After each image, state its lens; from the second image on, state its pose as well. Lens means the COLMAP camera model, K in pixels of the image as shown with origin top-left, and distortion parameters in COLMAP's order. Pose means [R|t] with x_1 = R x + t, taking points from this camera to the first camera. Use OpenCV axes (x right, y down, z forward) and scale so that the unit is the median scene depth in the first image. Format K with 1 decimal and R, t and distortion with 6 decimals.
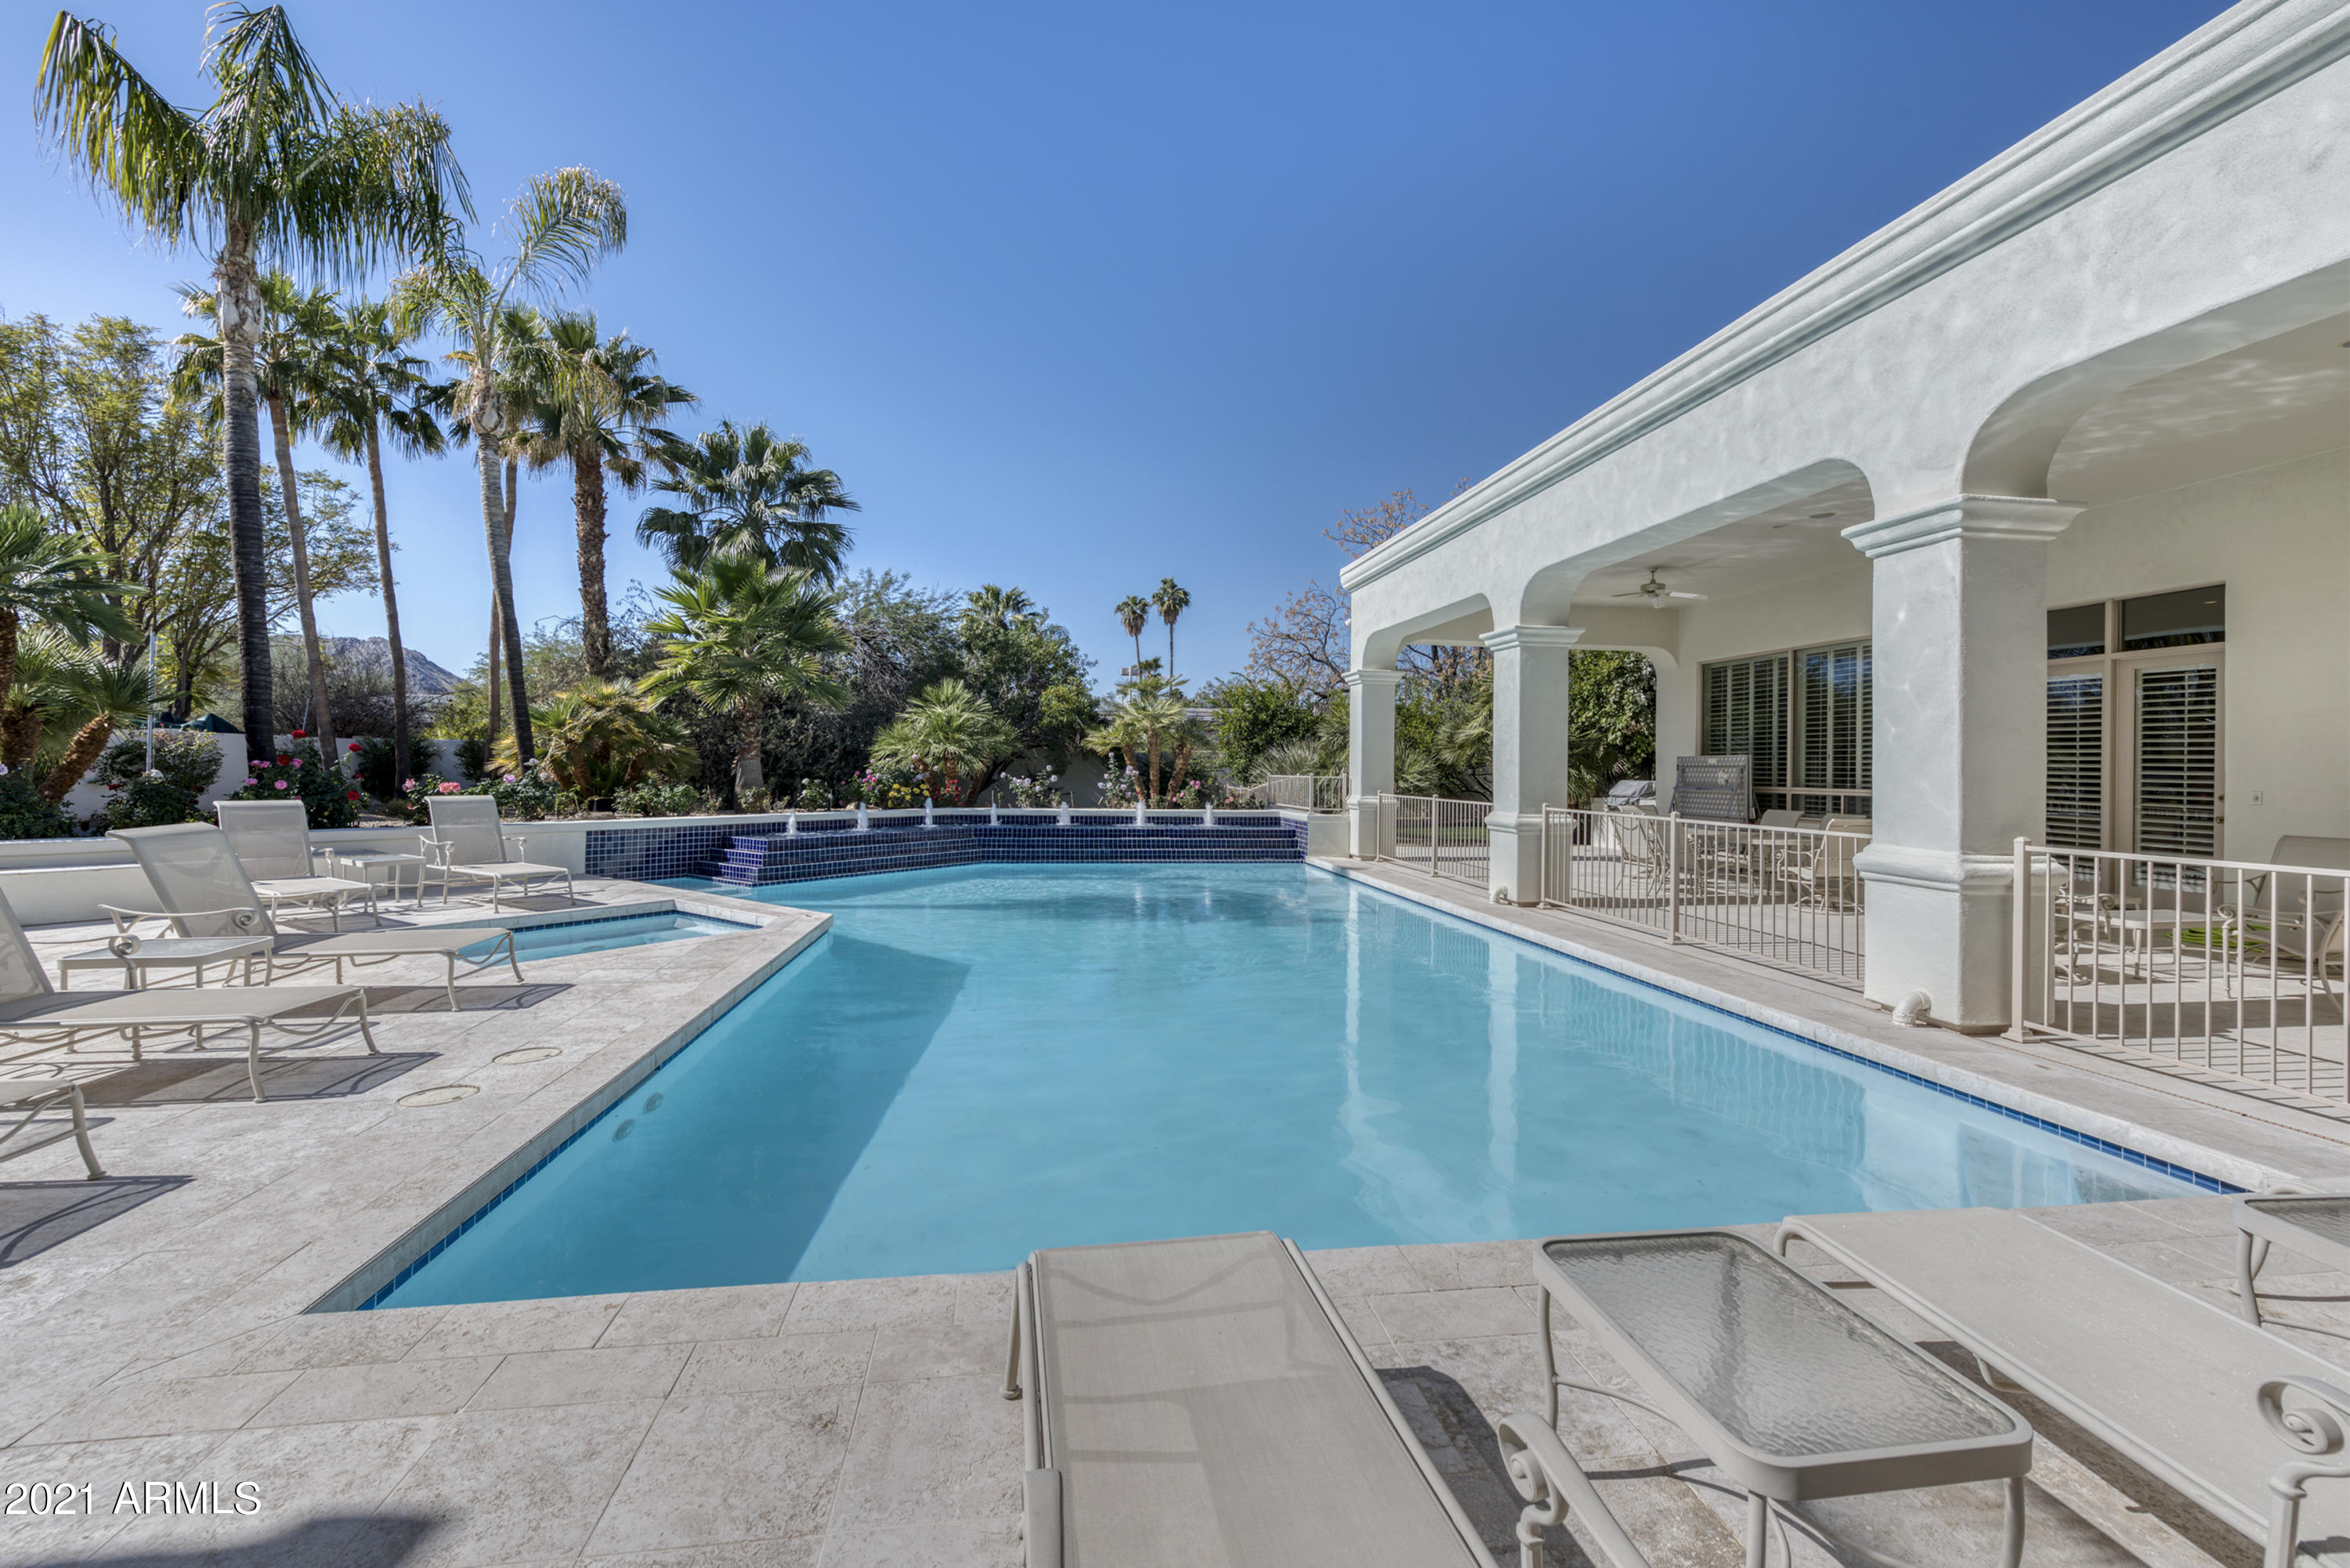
lens RADIAL K [[948.8, 0, 1172.5], [0, 948.8, 766.3], [0, 0, 1]] dist [0.007222, -0.001068]
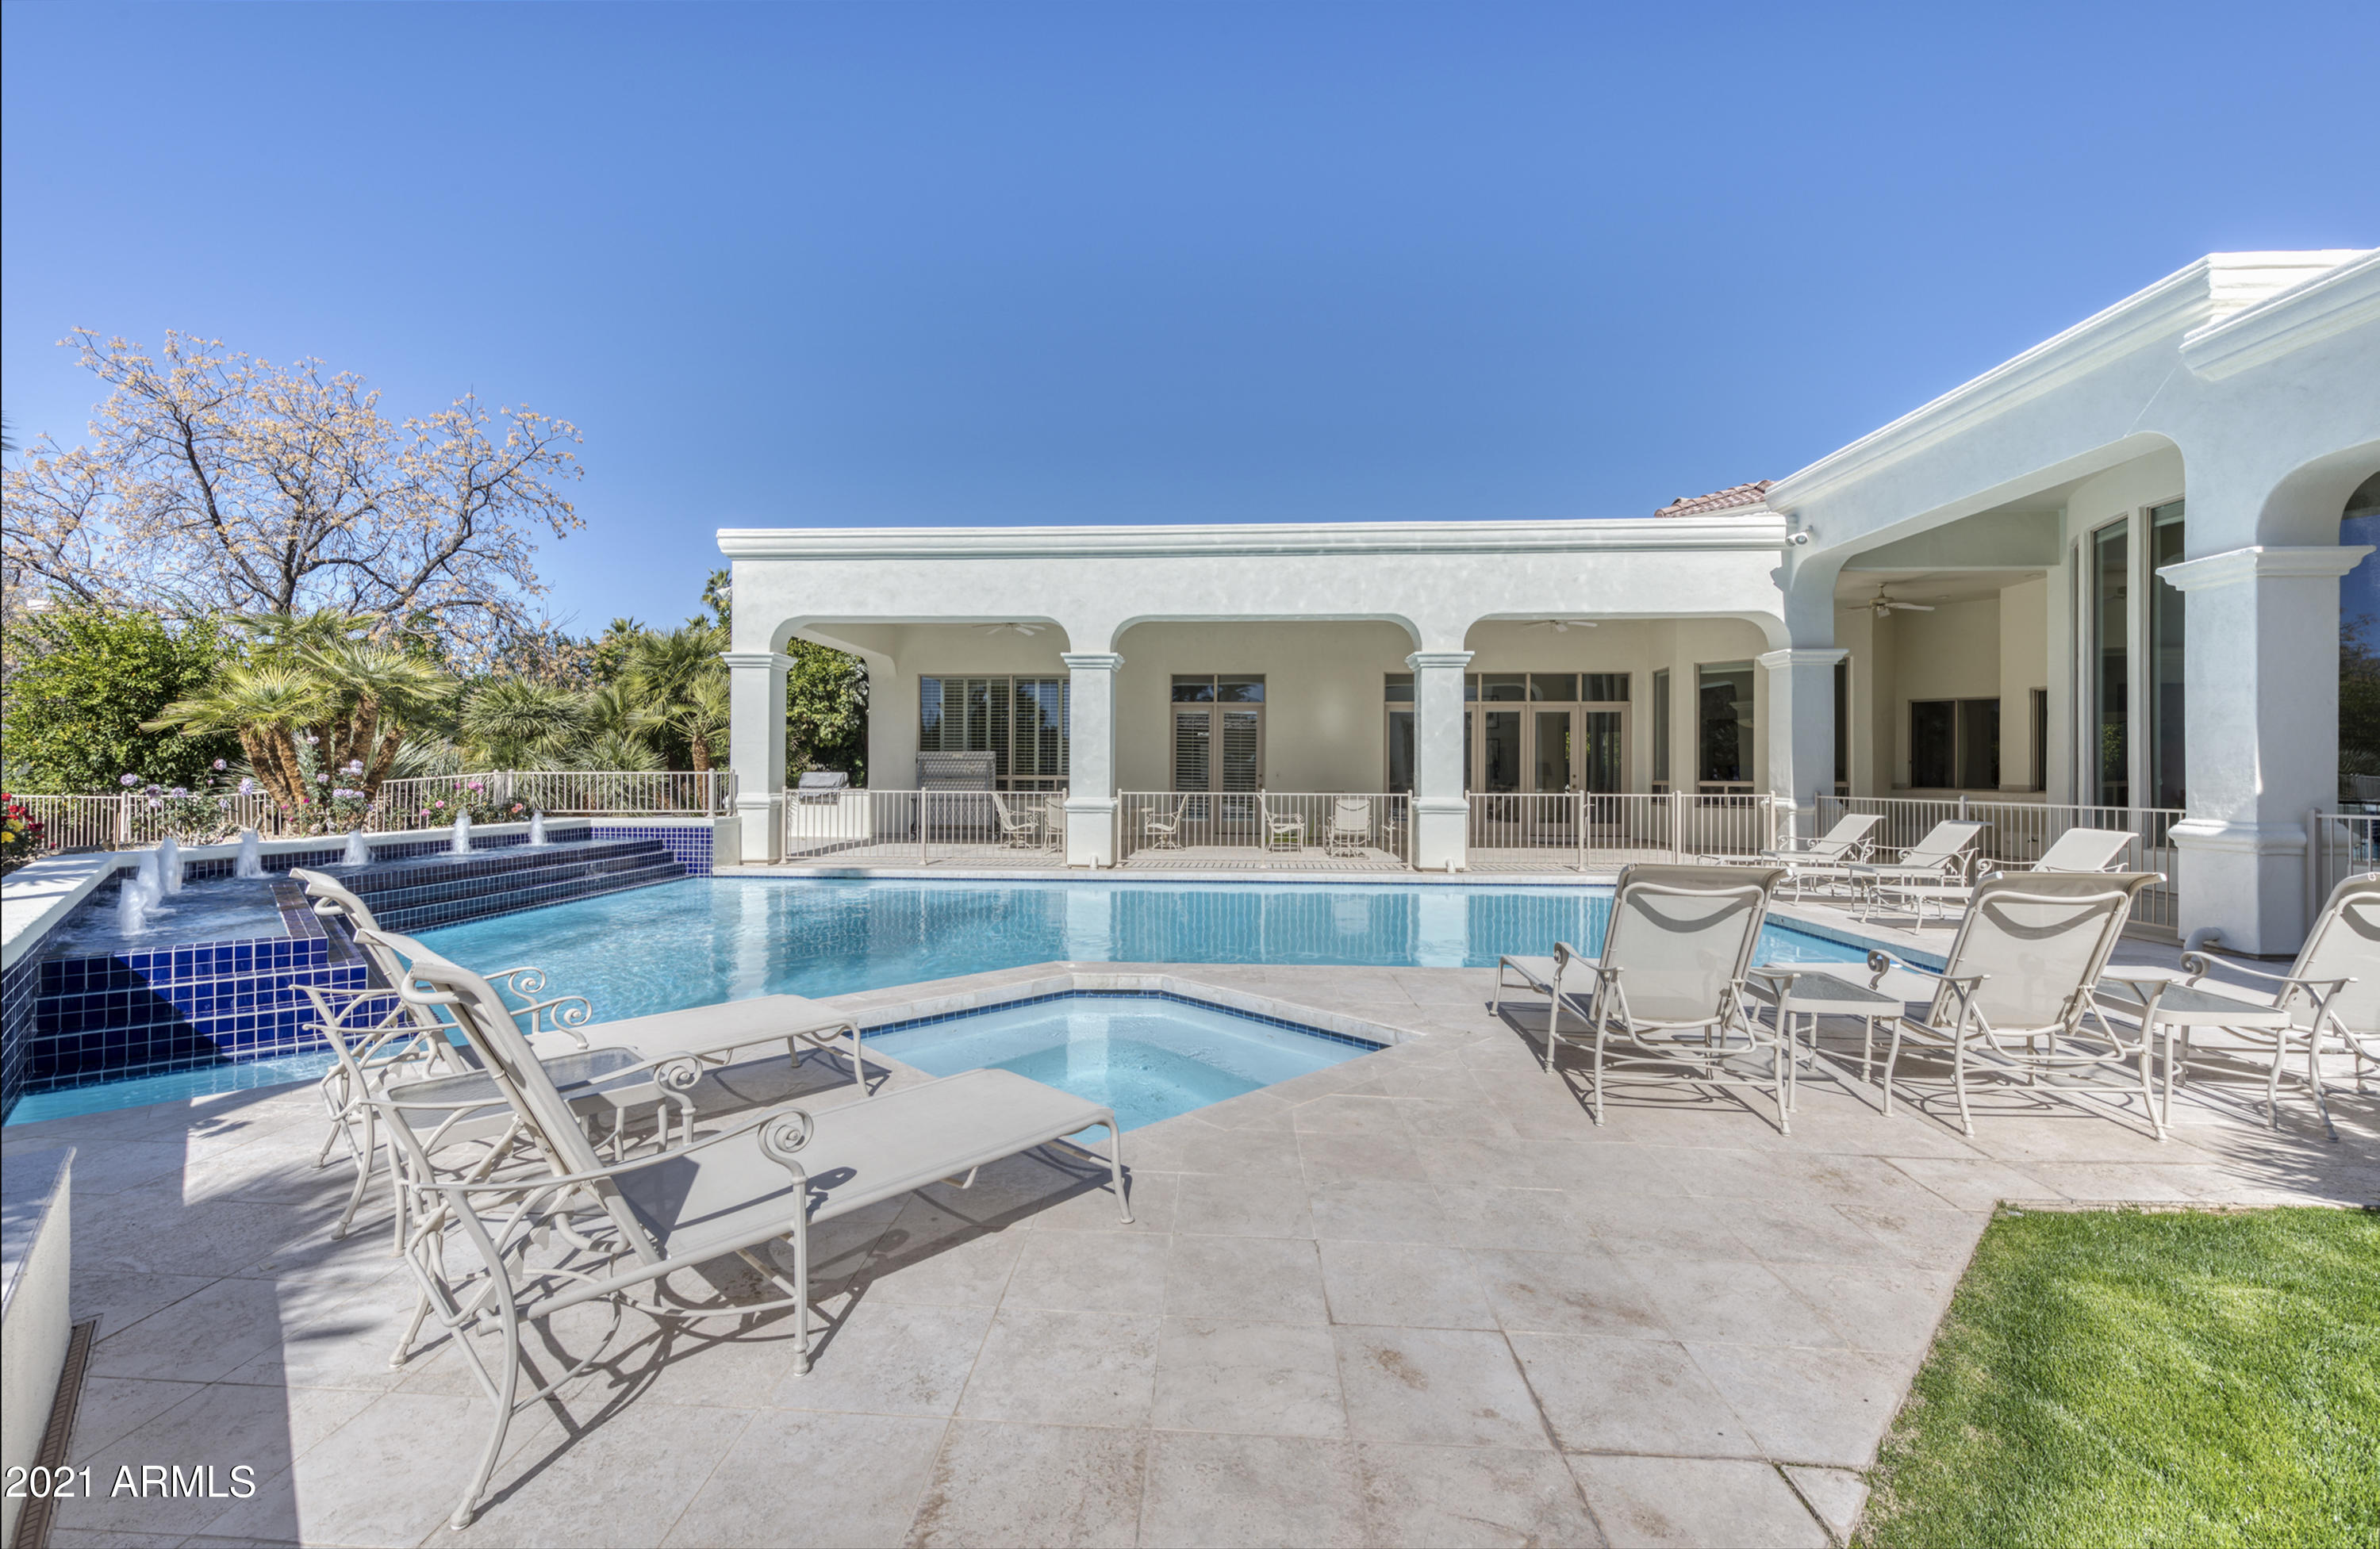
lens RADIAL K [[1020.5, 0, 1180.6], [0, 1020.5, 776.6], [0, 0, 1]] dist [0.000685, -0.000228]
pose [[0.186902, -0.020963, 0.982155, -0.623947], [-0.000091, 0.999772, 0.021357, -0.005420], [-0.982378, -0.004081, 0.186858, 0.399387]]
